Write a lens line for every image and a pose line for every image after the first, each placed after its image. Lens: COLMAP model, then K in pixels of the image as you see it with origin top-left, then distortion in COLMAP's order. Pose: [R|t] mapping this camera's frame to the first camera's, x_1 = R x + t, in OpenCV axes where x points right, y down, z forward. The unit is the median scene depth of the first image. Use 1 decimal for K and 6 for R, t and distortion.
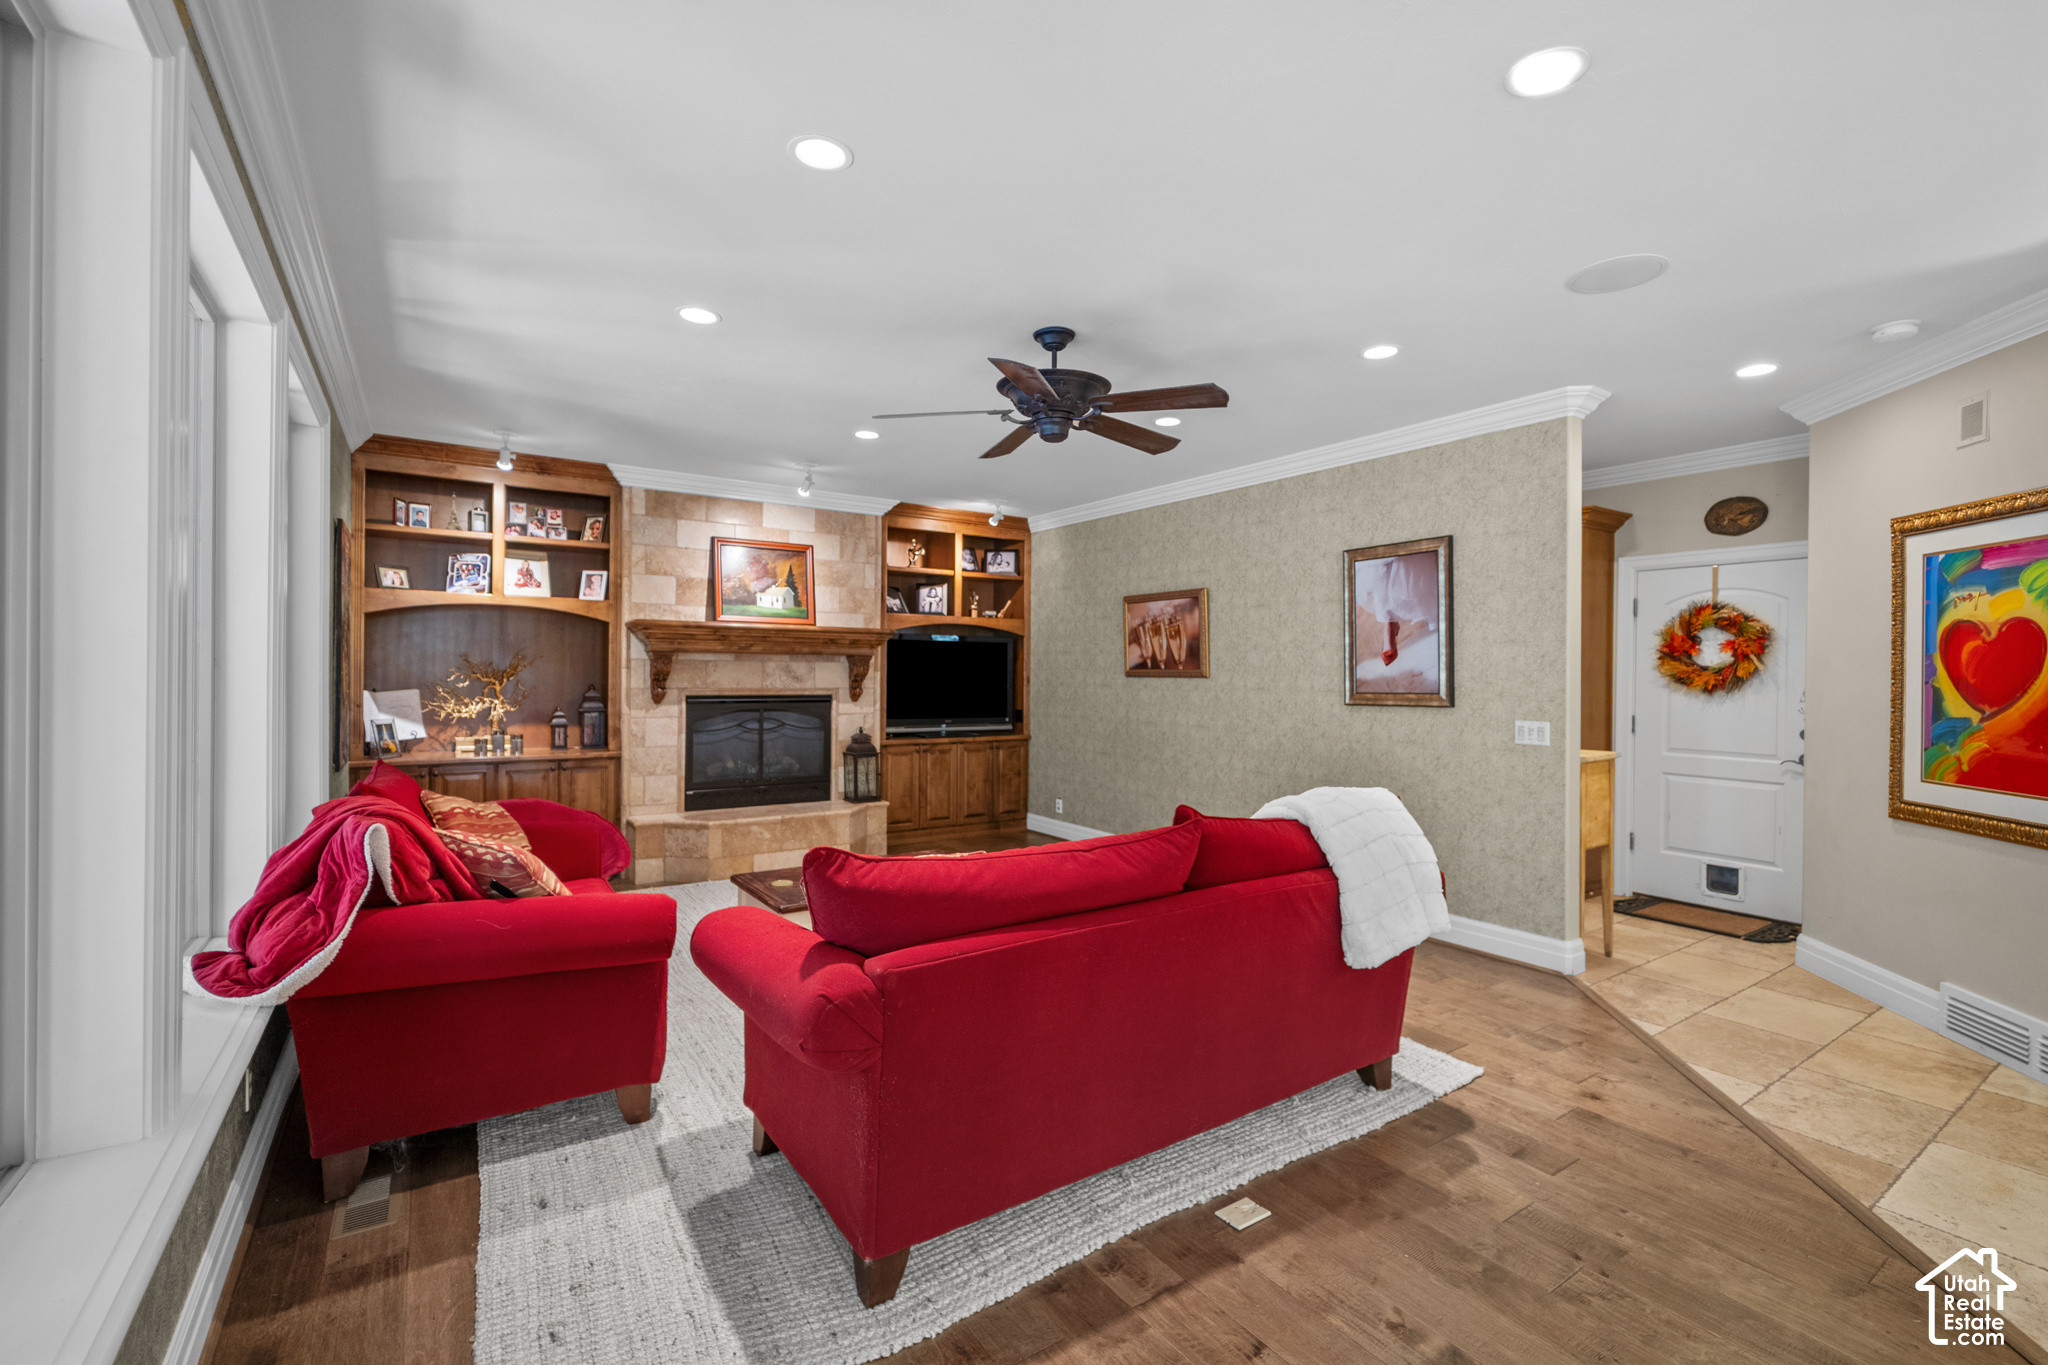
lens RADIAL K [[882.4, 0, 1021.2], [0, 882.4, 673.3], [0, 0, 1]] dist [0.000728, 0.000019]
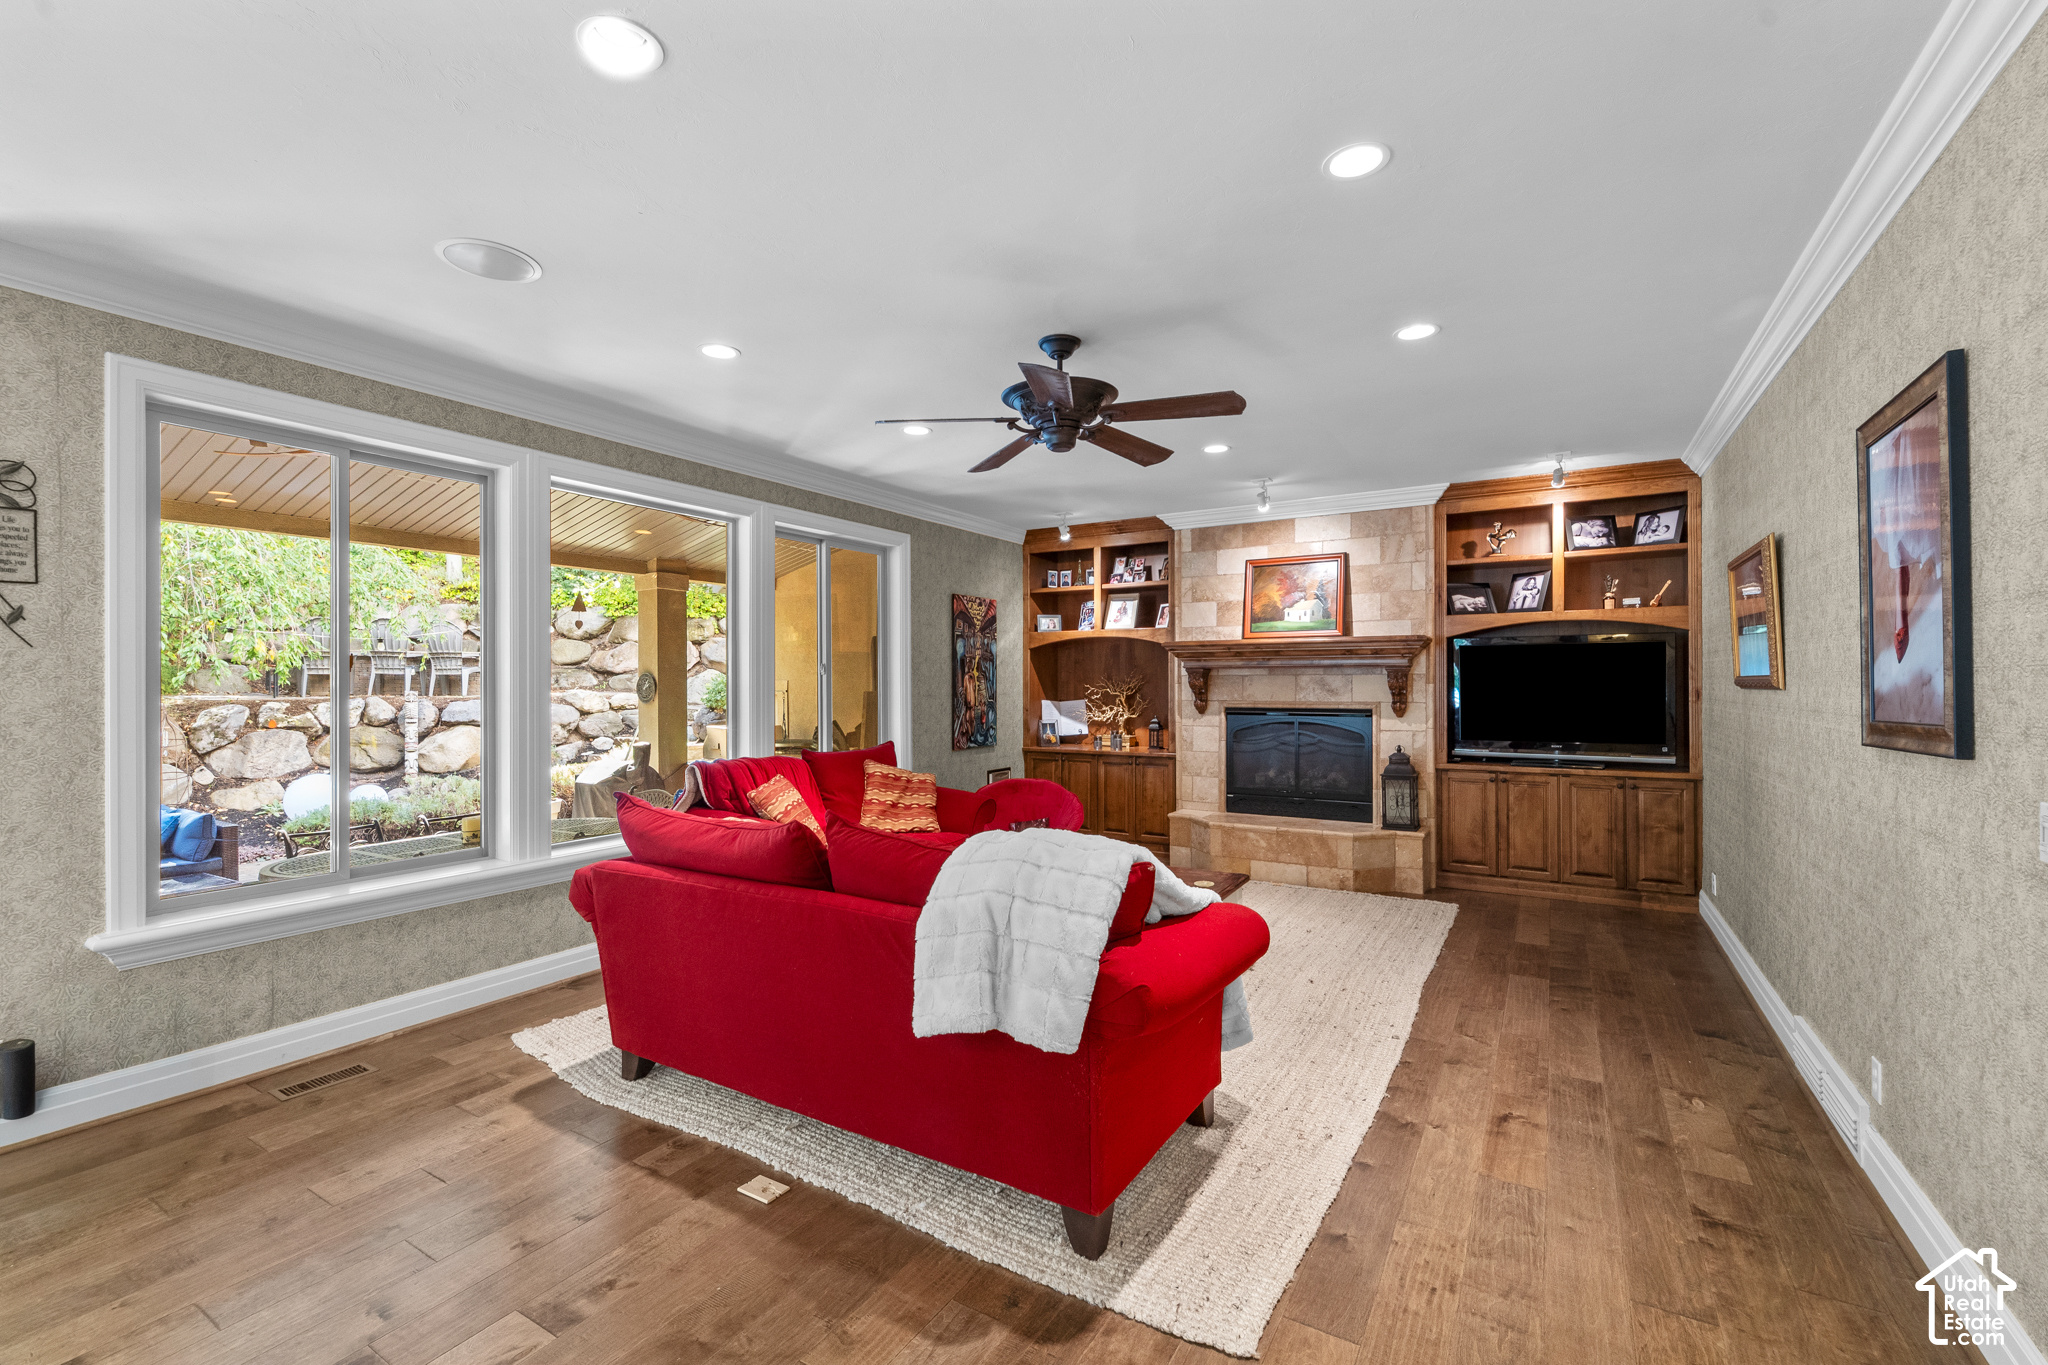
lens RADIAL K [[861.4, 0, 1024.0], [0, 861.4, 682.5], [0, 0, 1]] dist [-0.002418, -0.000323]
pose [[0.421454, -0.011113, -0.906782, 0.514683], [0.006926, 0.999935, -0.009036, 0.002176], [0.906823, -0.002472, 0.421504, 0.324651]]
